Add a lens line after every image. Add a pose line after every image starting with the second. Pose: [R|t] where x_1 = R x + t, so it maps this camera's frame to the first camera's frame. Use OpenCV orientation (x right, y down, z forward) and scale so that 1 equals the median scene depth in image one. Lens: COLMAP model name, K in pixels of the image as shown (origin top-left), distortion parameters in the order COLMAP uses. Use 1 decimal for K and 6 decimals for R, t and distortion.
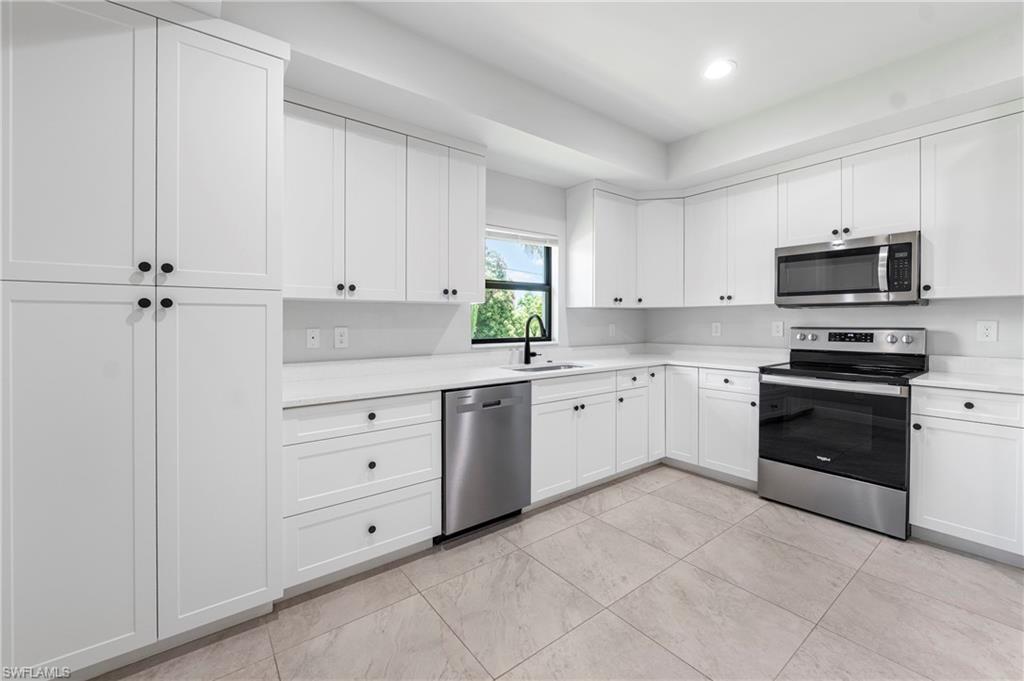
lens RADIAL K [[418.2, 0, 508.1], [0, 418.2, 322.4], [0, 0, 1]] dist [-0.000332, -0.000301]
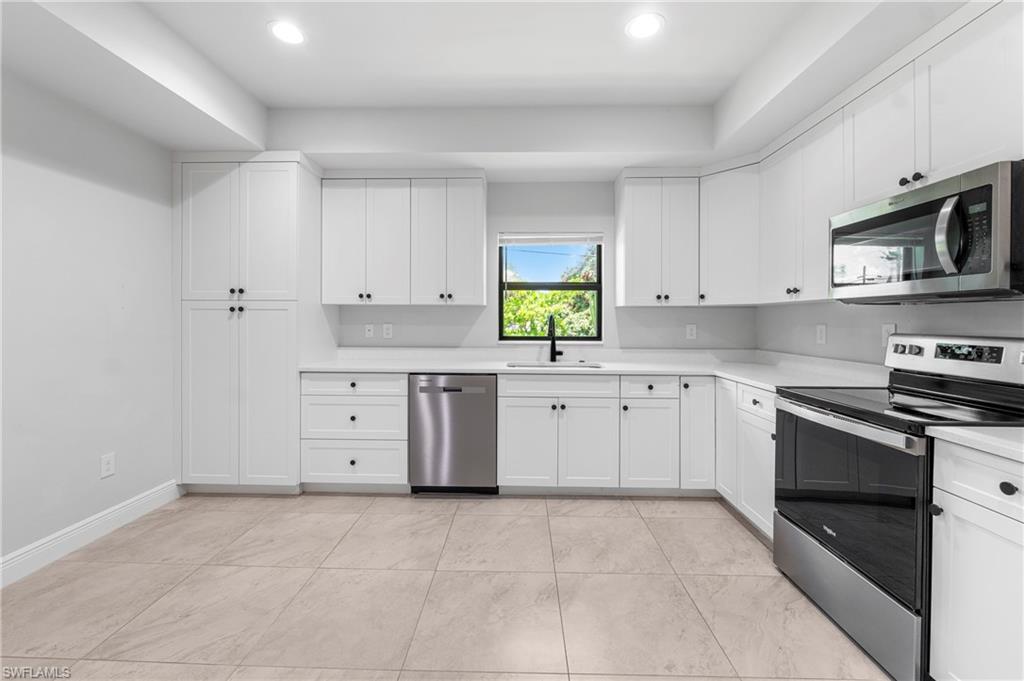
lens RADIAL K [[418.4, 0, 510.8], [0, 418.4, 319.5], [0, 0, 1]] dist [-0.003575, -0.000211]
pose [[0.776734, 0.007515, -0.629783, 0.715156], [-0.009164, 0.999958, 0.000630, -0.005801], [0.629762, 0.005282, 0.776771, 0.150687]]
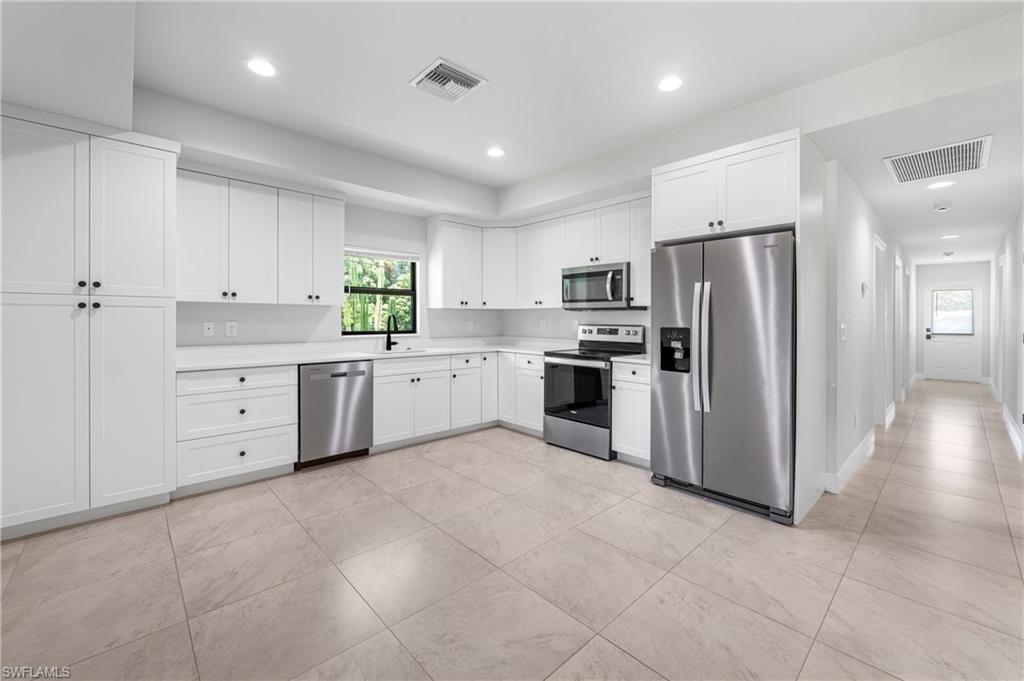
lens RADIAL K [[418.2, 0, 508.1], [0, 418.2, 322.4], [0, 0, 1]] dist [-0.000332, -0.000301]
pose [[0.995486, 0.007995, 0.094569, 0.348182], [-0.008578, 0.999947, 0.005758, -0.001248], [-0.094518, -0.006543, 0.995502, -0.429331]]
